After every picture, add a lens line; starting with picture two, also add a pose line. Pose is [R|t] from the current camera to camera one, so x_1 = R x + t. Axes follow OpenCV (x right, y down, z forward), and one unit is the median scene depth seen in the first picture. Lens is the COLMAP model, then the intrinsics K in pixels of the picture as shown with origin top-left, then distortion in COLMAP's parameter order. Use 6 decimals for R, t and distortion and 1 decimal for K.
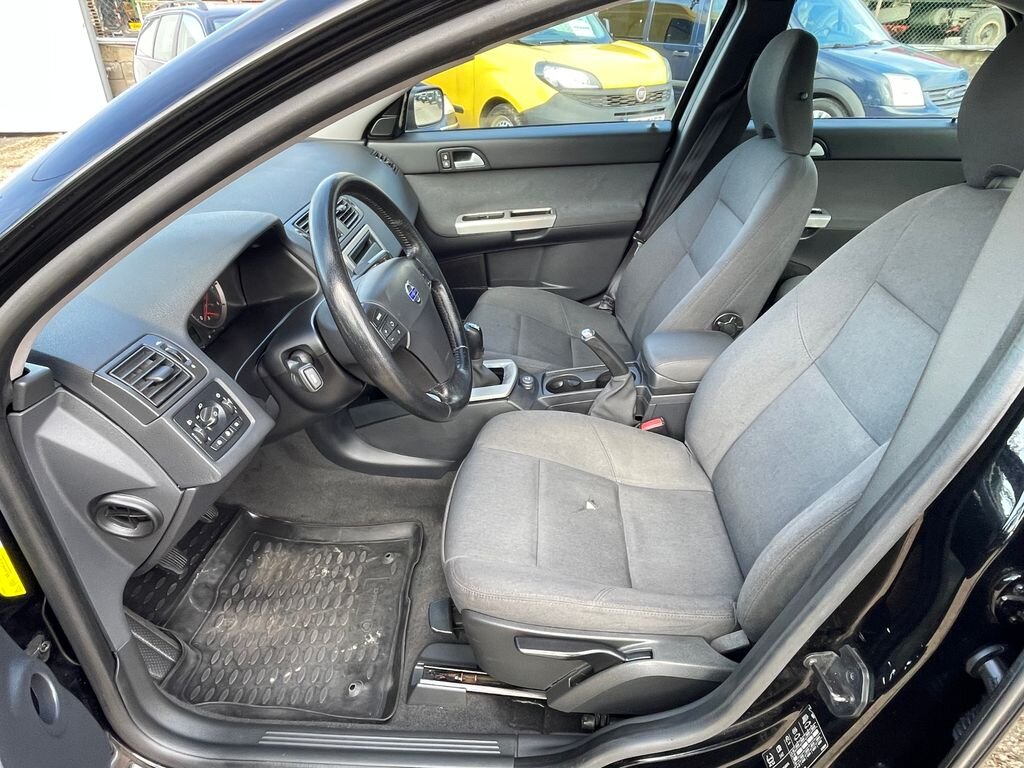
lens RADIAL K [[624.3, 0, 510.7], [0, 624.3, 392.4], [0, 0, 1]] dist [0.000991, -0.009417]
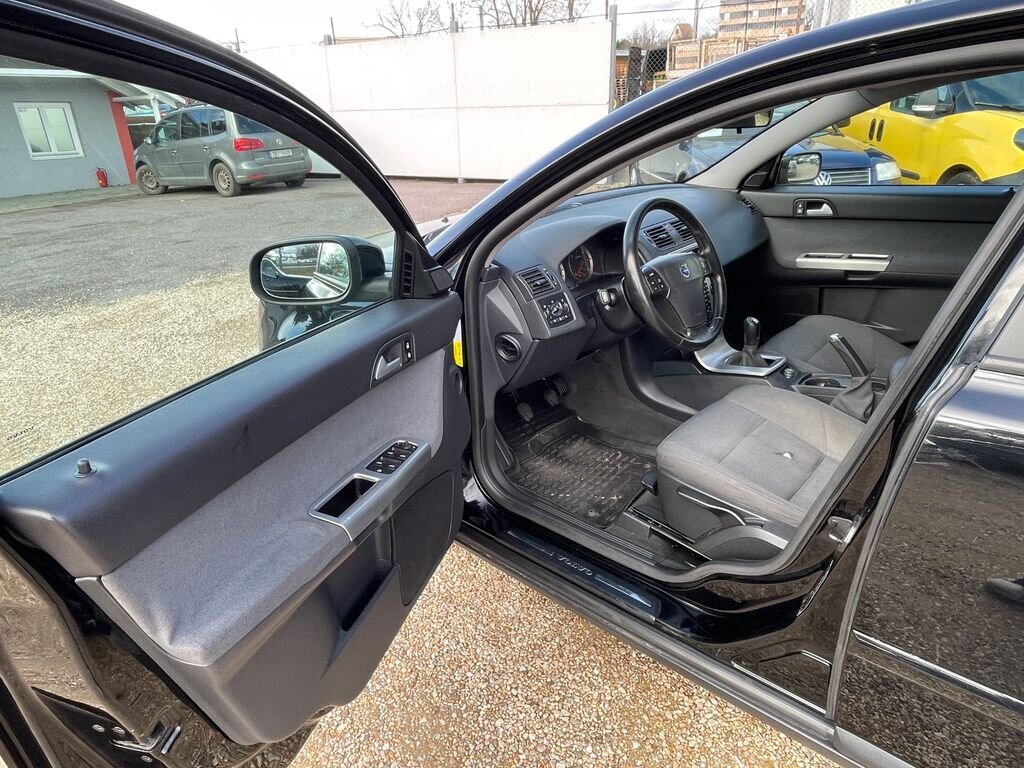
lens RADIAL K [[624.3, 0, 510.6], [0, 624.3, 384.1], [0, 0, 1]] dist [0.000991, -0.009417]
pose [[0.771738, 0.230117, -0.592847, 0.370465], [-0.287394, 0.957809, -0.002336, 0.182340], [0.567297, 0.172183, 0.805312, -0.367683]]
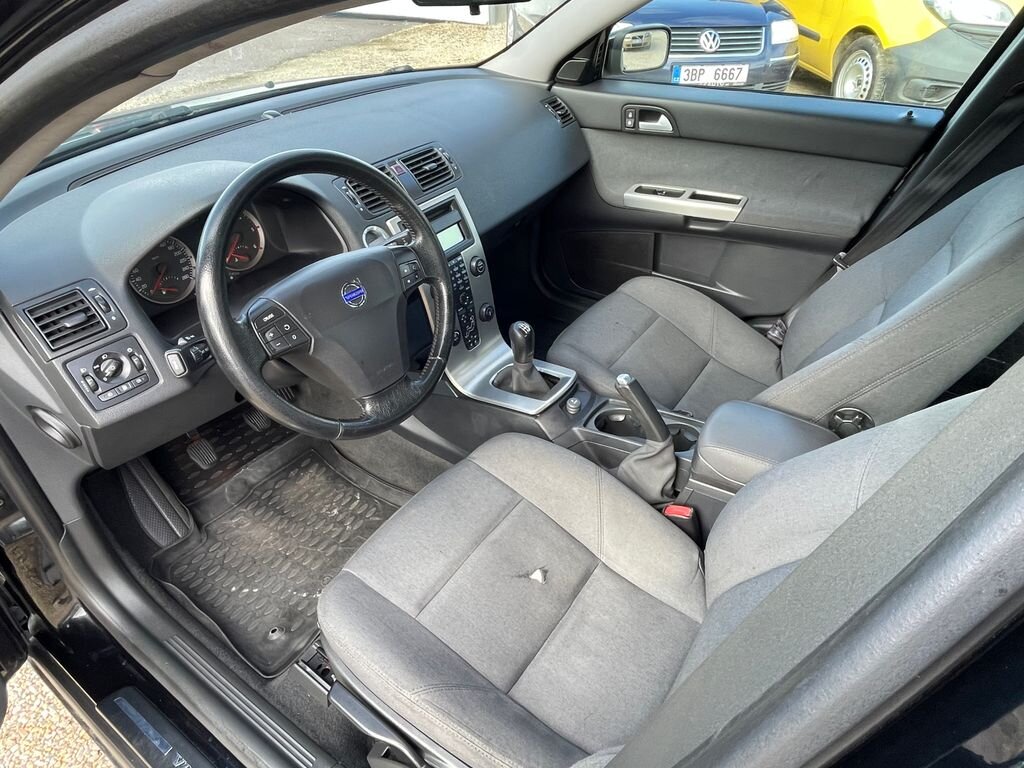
lens RADIAL K [[624.3, 0, 510.1], [0, 624.3, 387.9], [0, 0, 1]] dist [0.000991, -0.009417]
pose [[0.849890, 0.326021, -0.414000, 0.320127], [-0.275737, 0.944638, 0.177841, -0.178041], [0.449060, -0.036990, 0.892735, 0.201103]]
